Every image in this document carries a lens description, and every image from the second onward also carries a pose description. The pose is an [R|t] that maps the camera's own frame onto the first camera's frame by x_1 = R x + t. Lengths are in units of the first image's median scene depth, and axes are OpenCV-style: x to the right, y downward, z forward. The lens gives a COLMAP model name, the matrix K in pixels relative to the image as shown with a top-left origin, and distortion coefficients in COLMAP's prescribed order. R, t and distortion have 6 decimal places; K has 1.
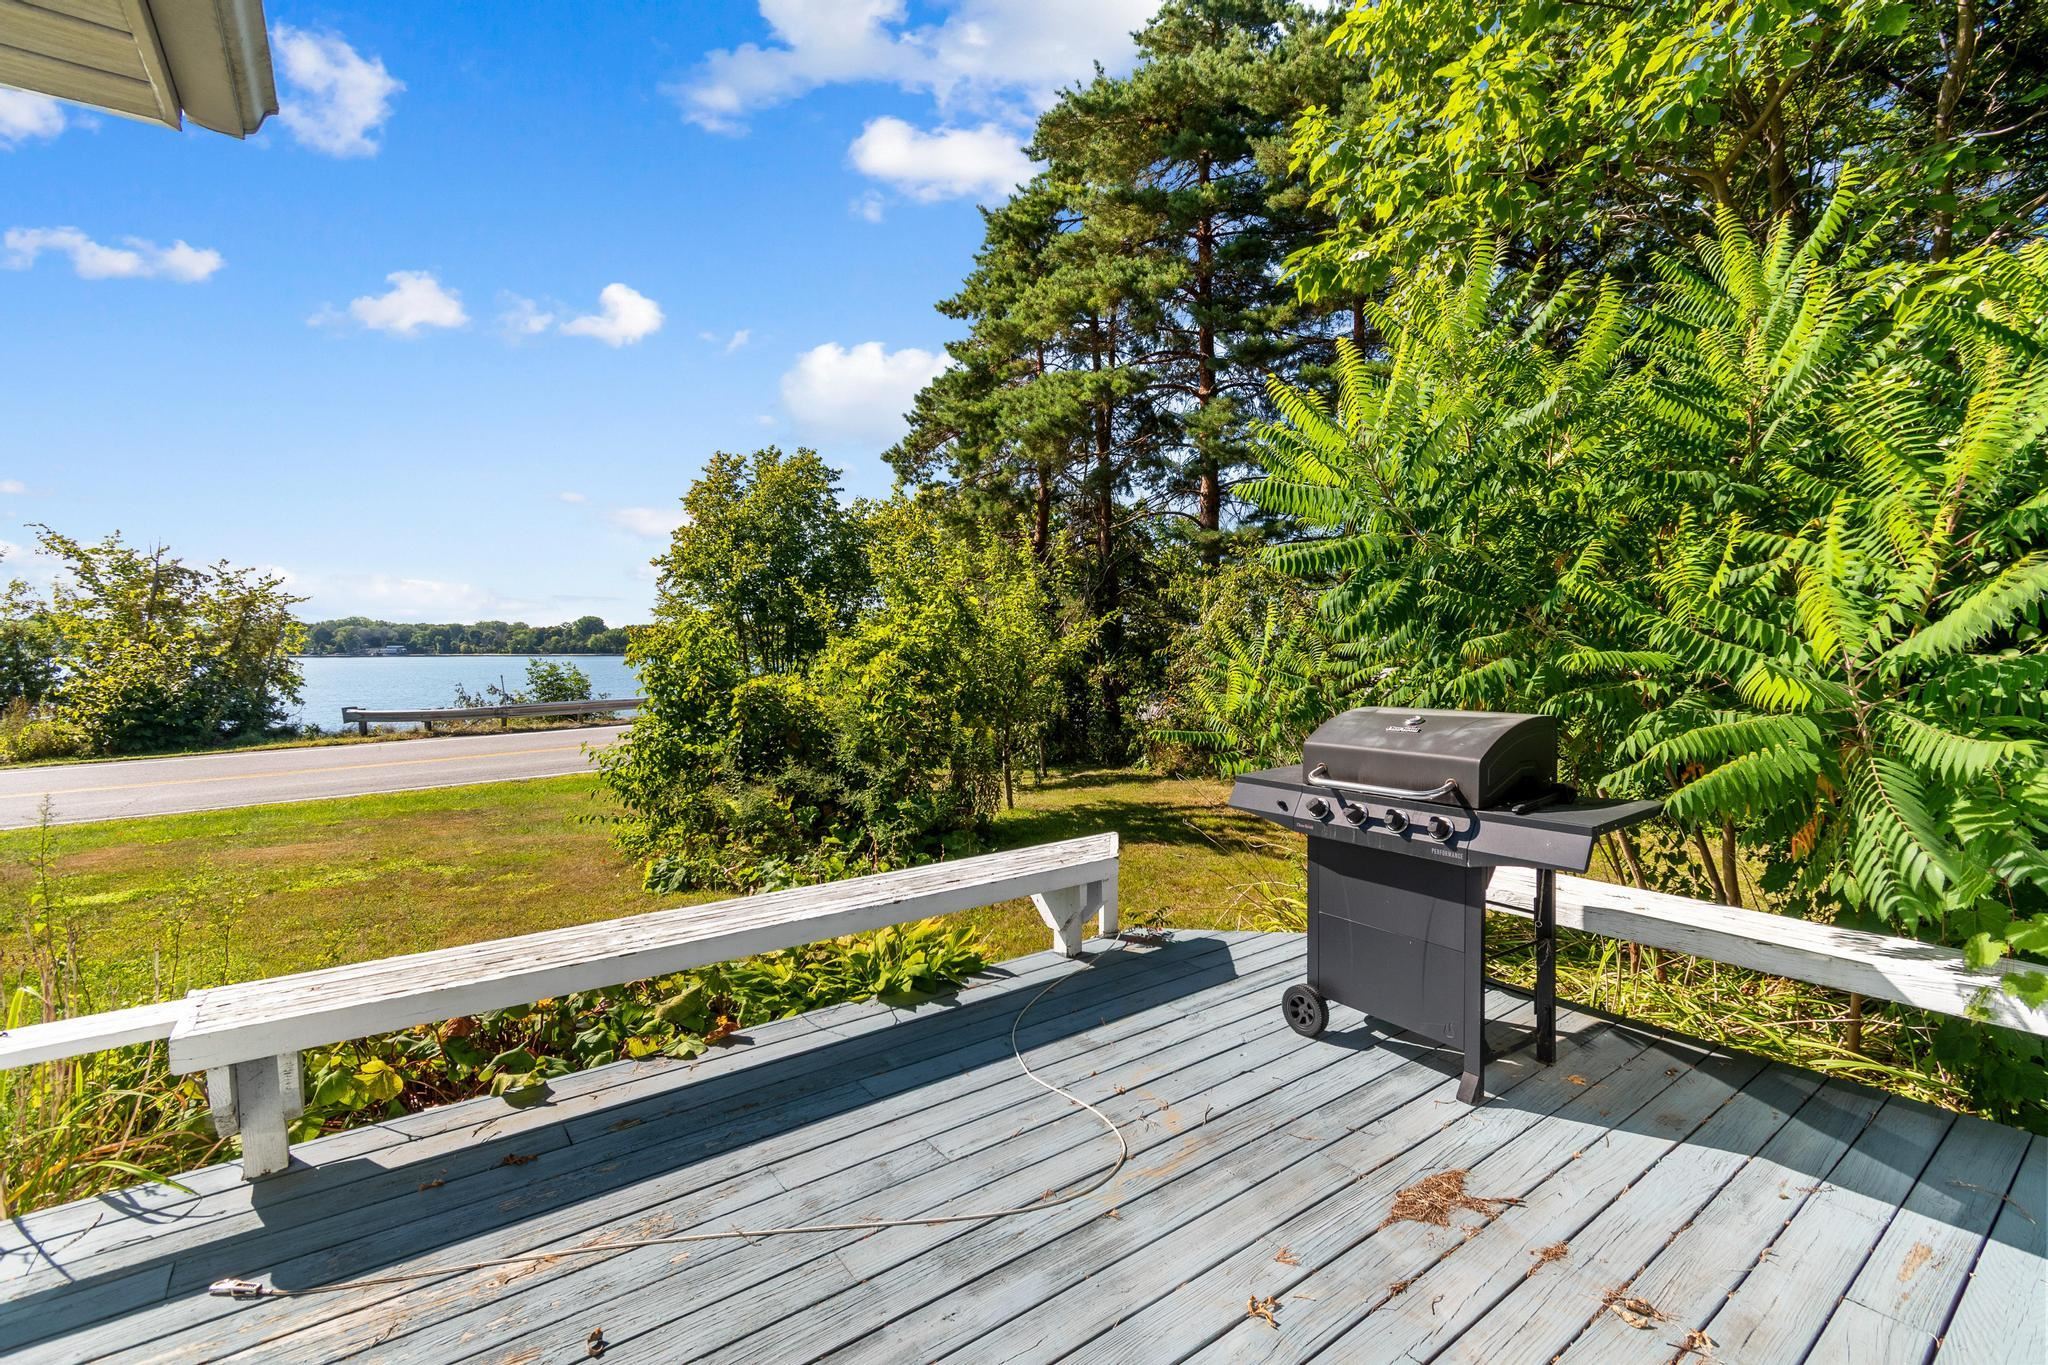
lens RADIAL K [[912.8, 0, 1026.6], [0, 912.8, 675.6], [0, 0, 1]] dist [0.002913, -0.005267]
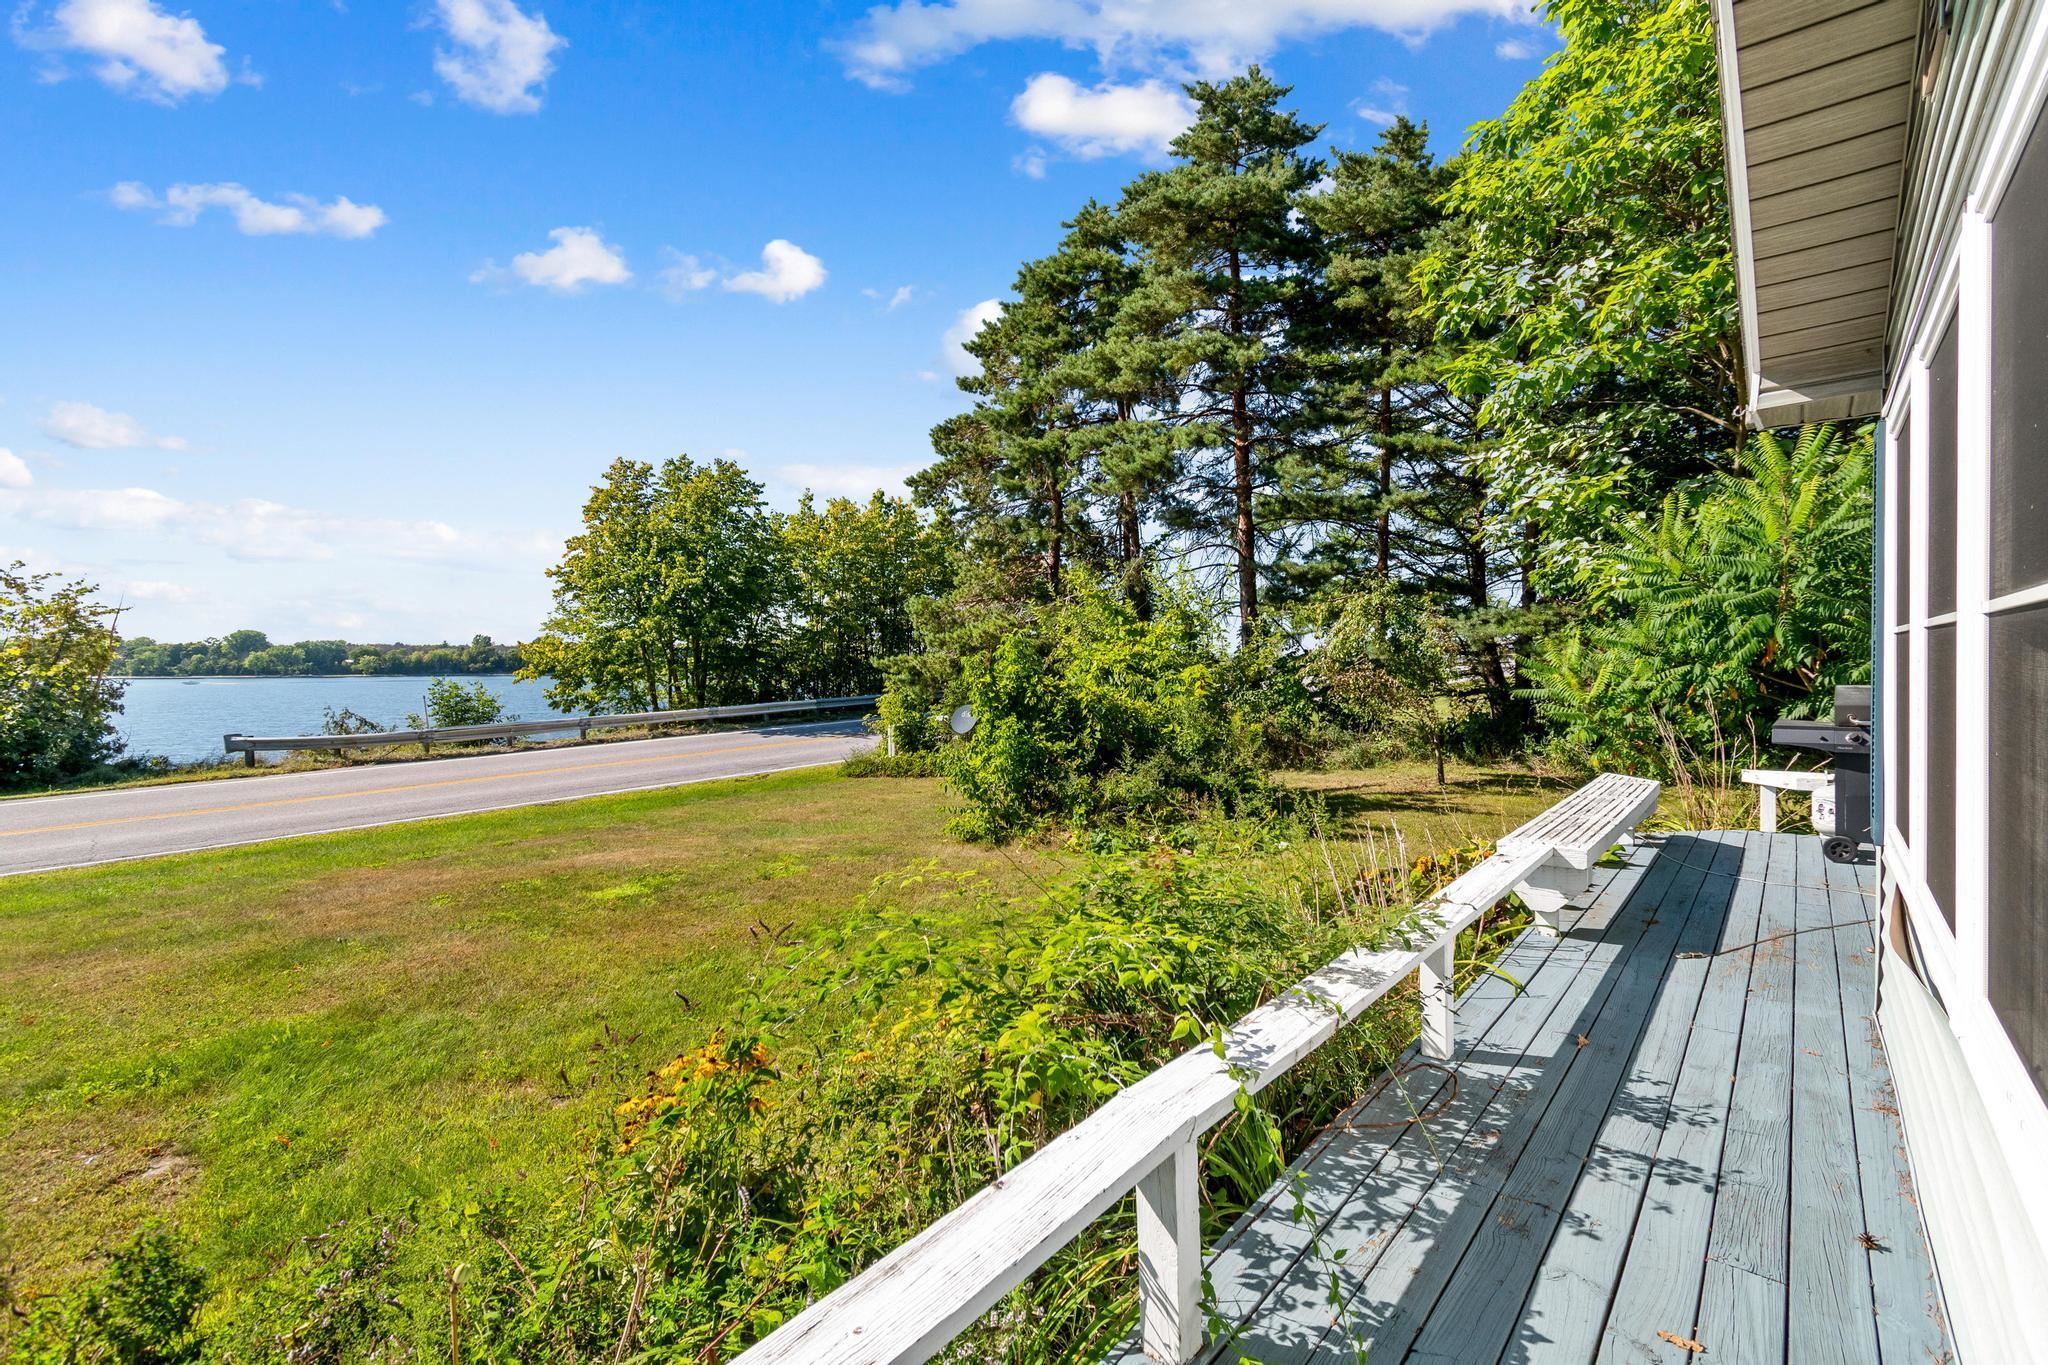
lens RADIAL K [[931.7, 0, 1046.8], [0, 931.7, 675.6], [0, 0, 1]] dist [0.002904, 0.000110]
pose [[0.964473, -0.008941, 0.264030, -0.196953], [0.013773, 0.999770, -0.016458, 0.002201], [-0.263822, 0.019510, 0.964374, -0.049641]]
